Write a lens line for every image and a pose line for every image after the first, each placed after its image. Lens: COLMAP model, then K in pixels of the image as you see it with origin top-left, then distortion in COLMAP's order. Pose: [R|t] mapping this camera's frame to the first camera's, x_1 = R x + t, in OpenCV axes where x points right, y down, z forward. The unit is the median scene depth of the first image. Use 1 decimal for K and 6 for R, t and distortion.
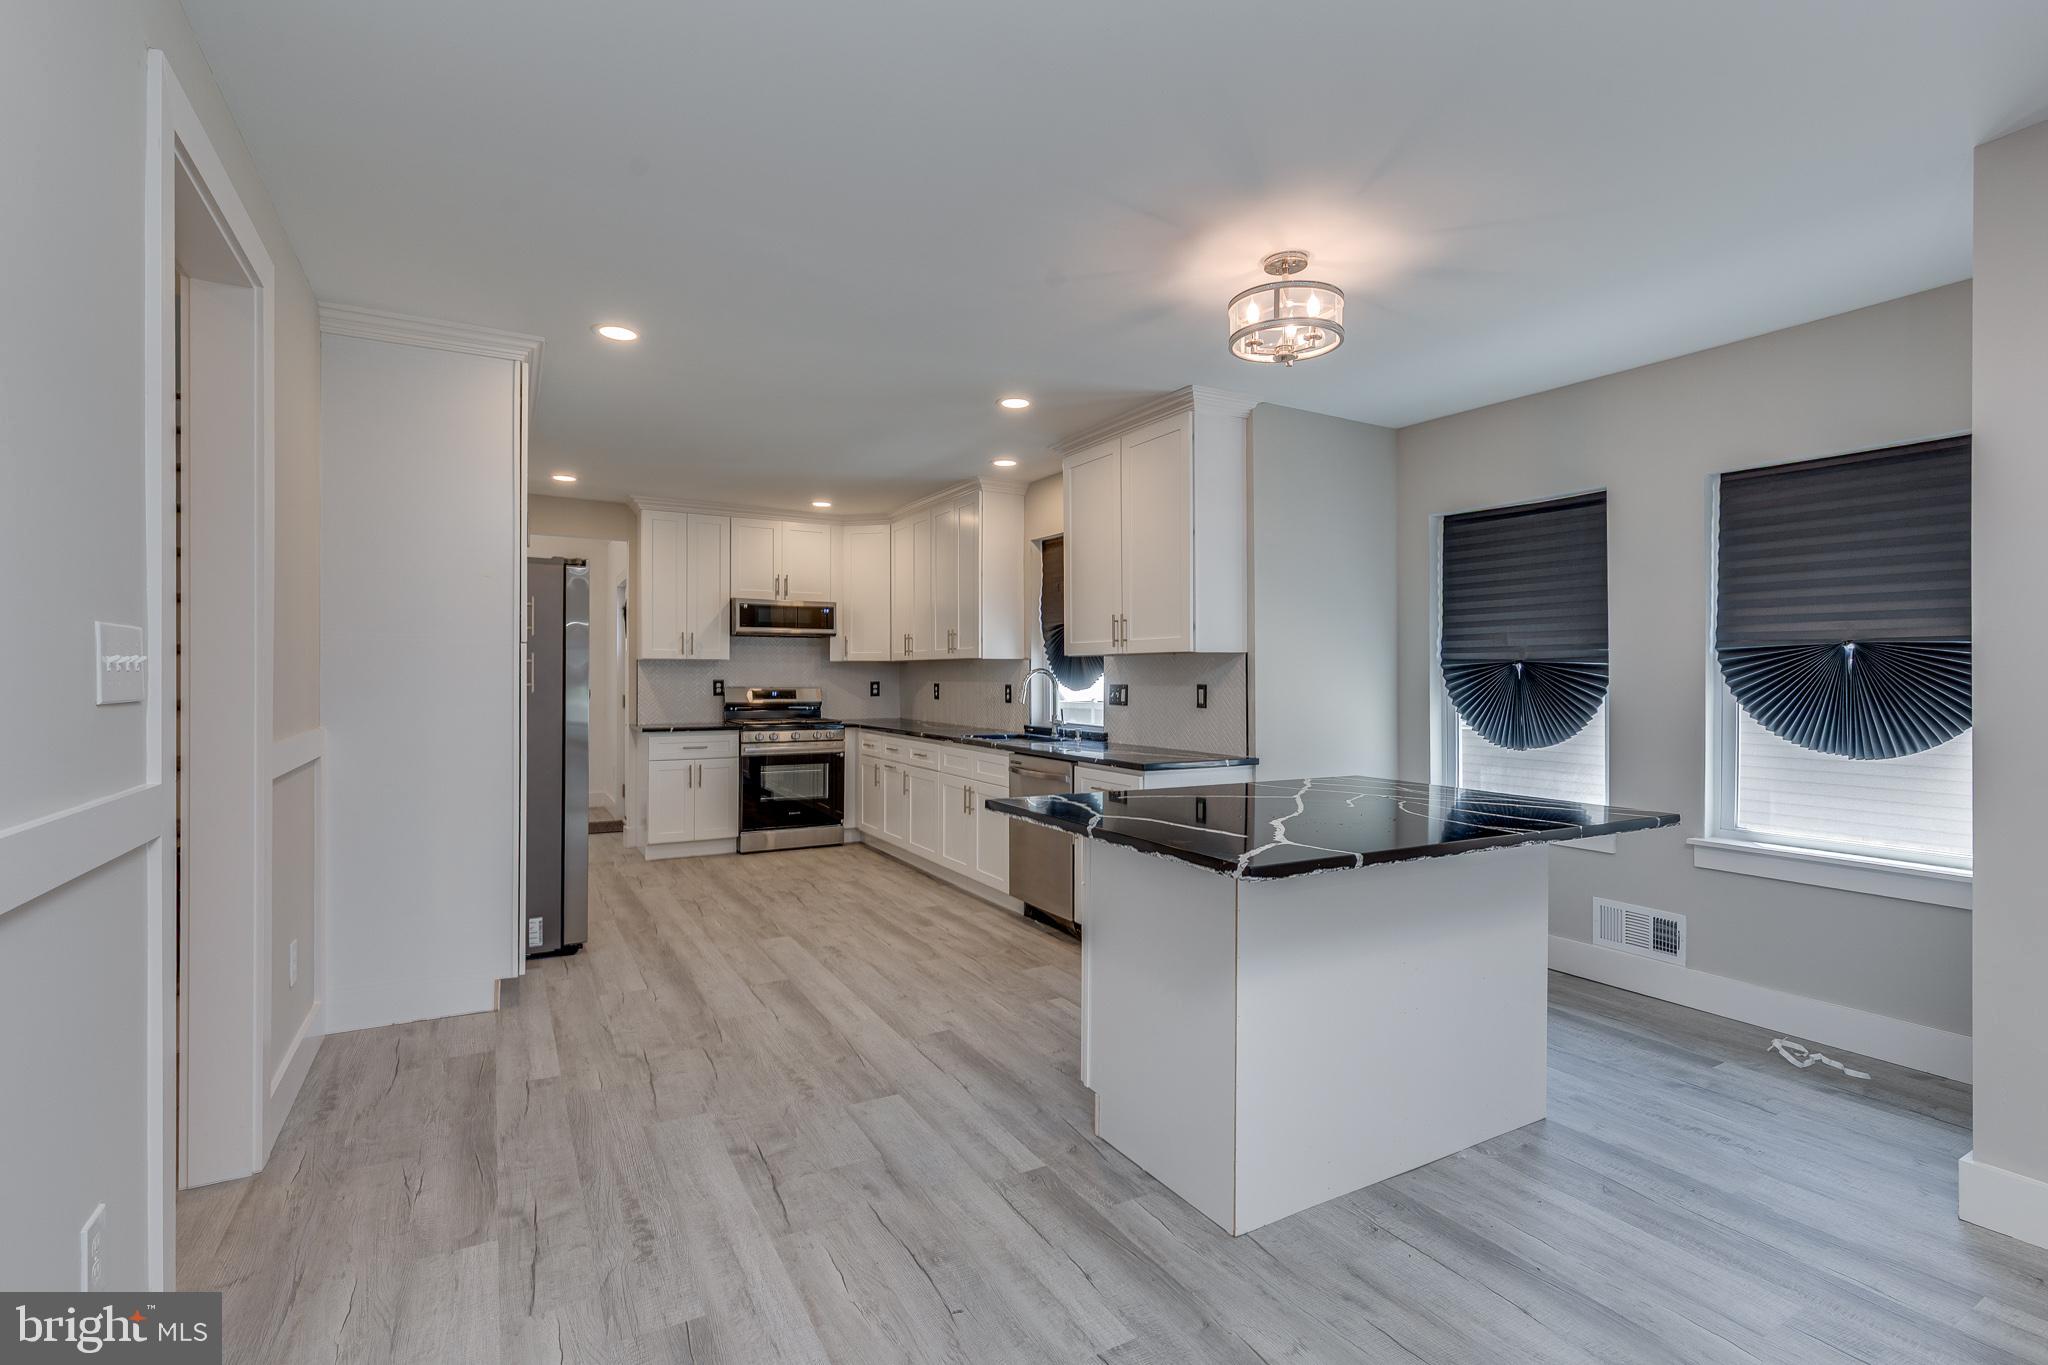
lens RADIAL K [[922.2, 0, 1021.6], [0, 922.2, 674.9], [0, 0, 1]] dist [0.002590, 0.000303]
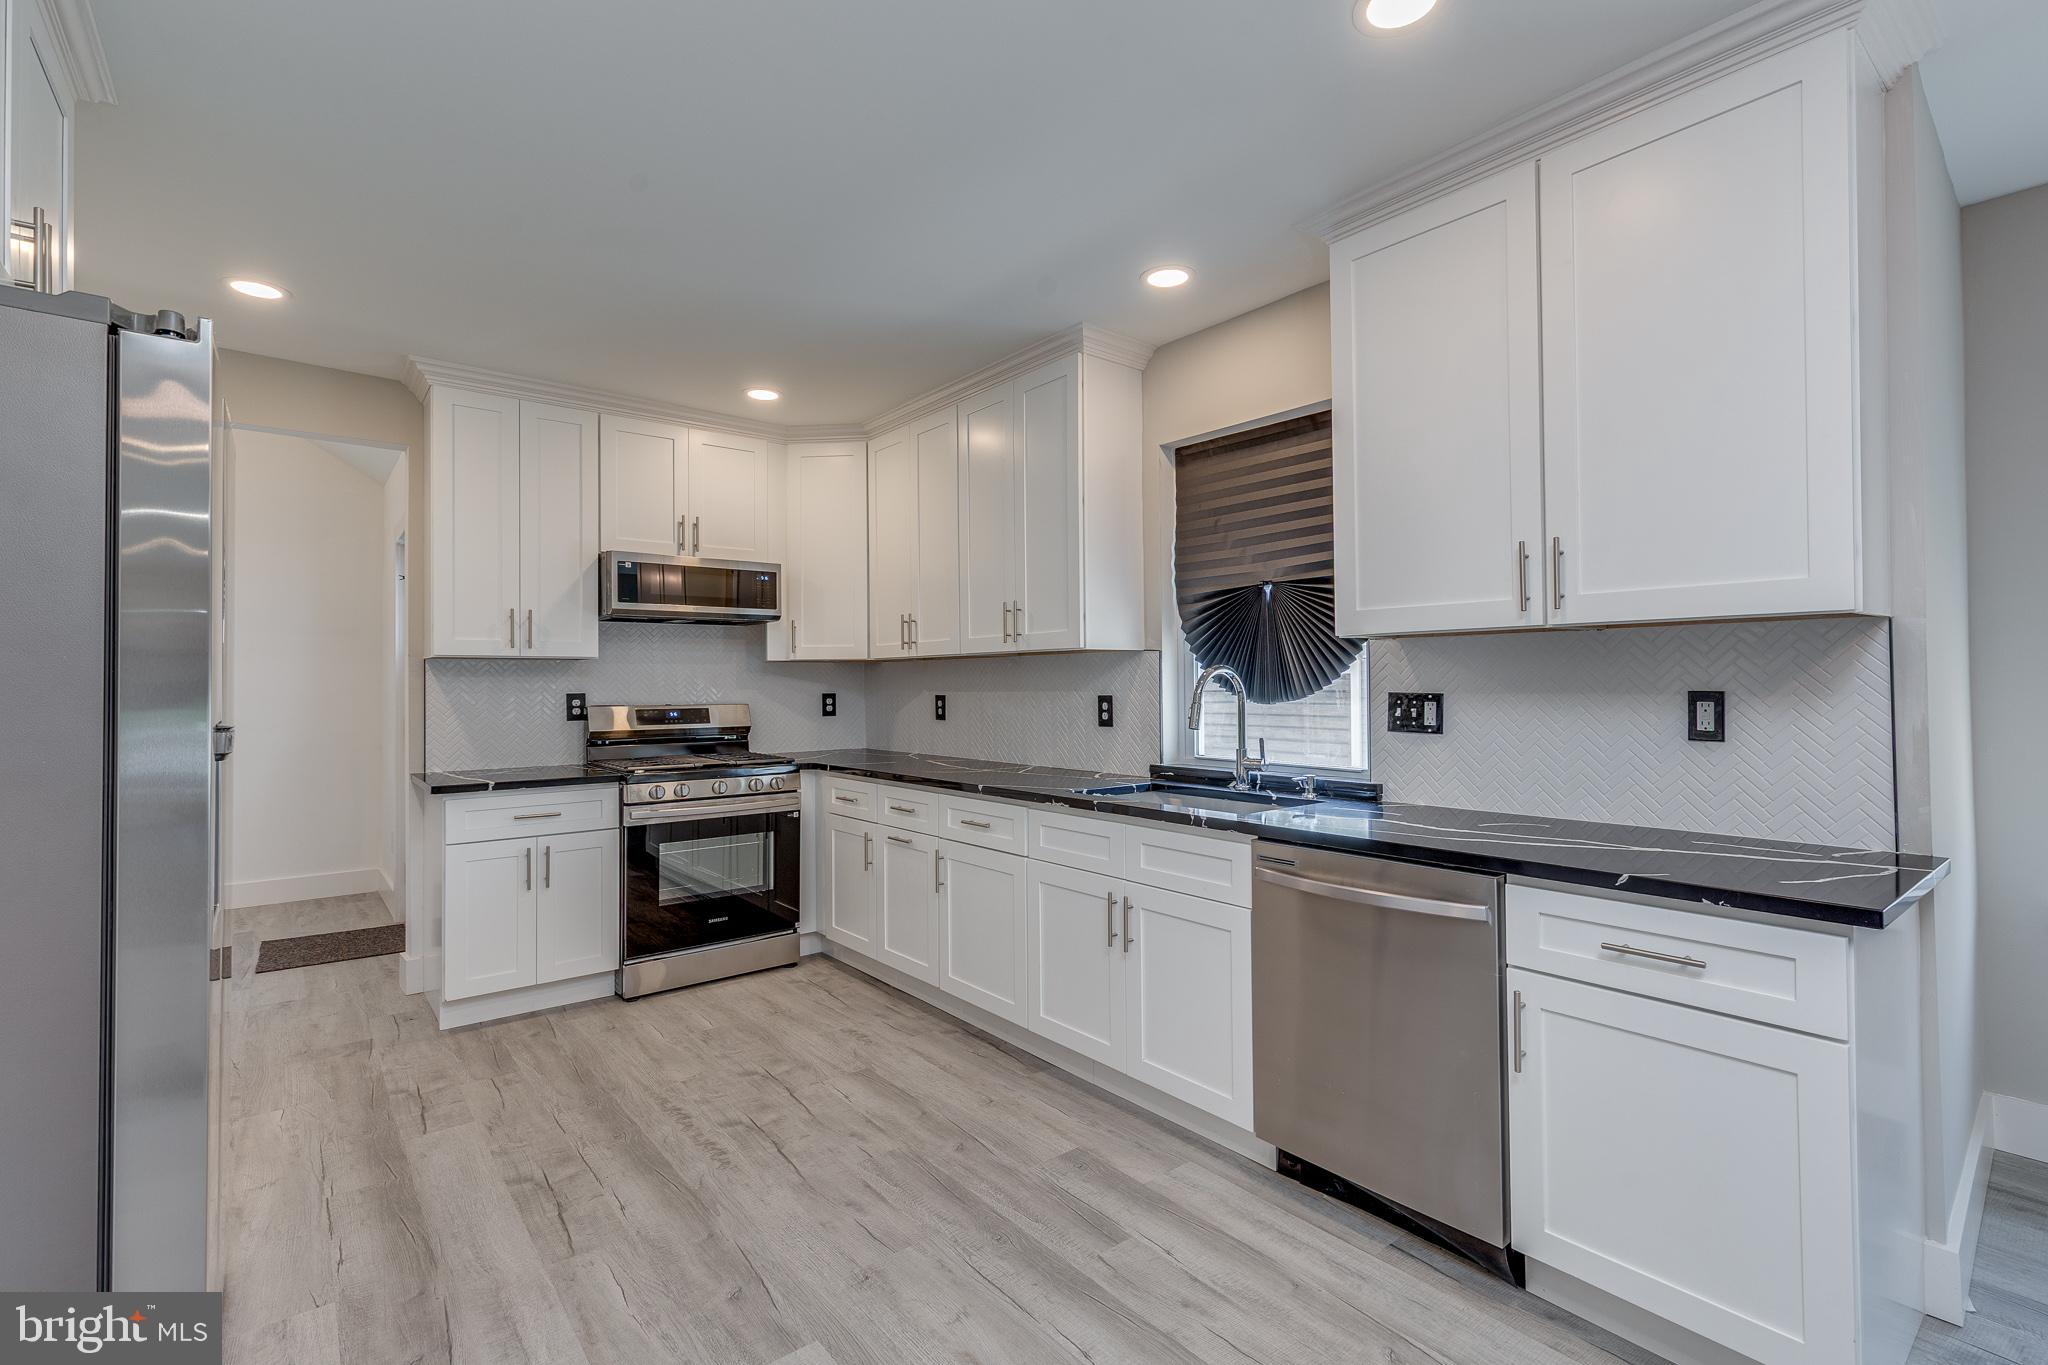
lens RADIAL K [[922.2, 0, 1021.6], [0, 922.2, 674.9], [0, 0, 1]] dist [0.002590, 0.000303]
pose [[0.987139, -0.007303, 0.159699, -0.151688], [0.009097, 0.999903, -0.010510, 0.002898], [-0.159607, 0.011828, 0.987110, 0.398159]]
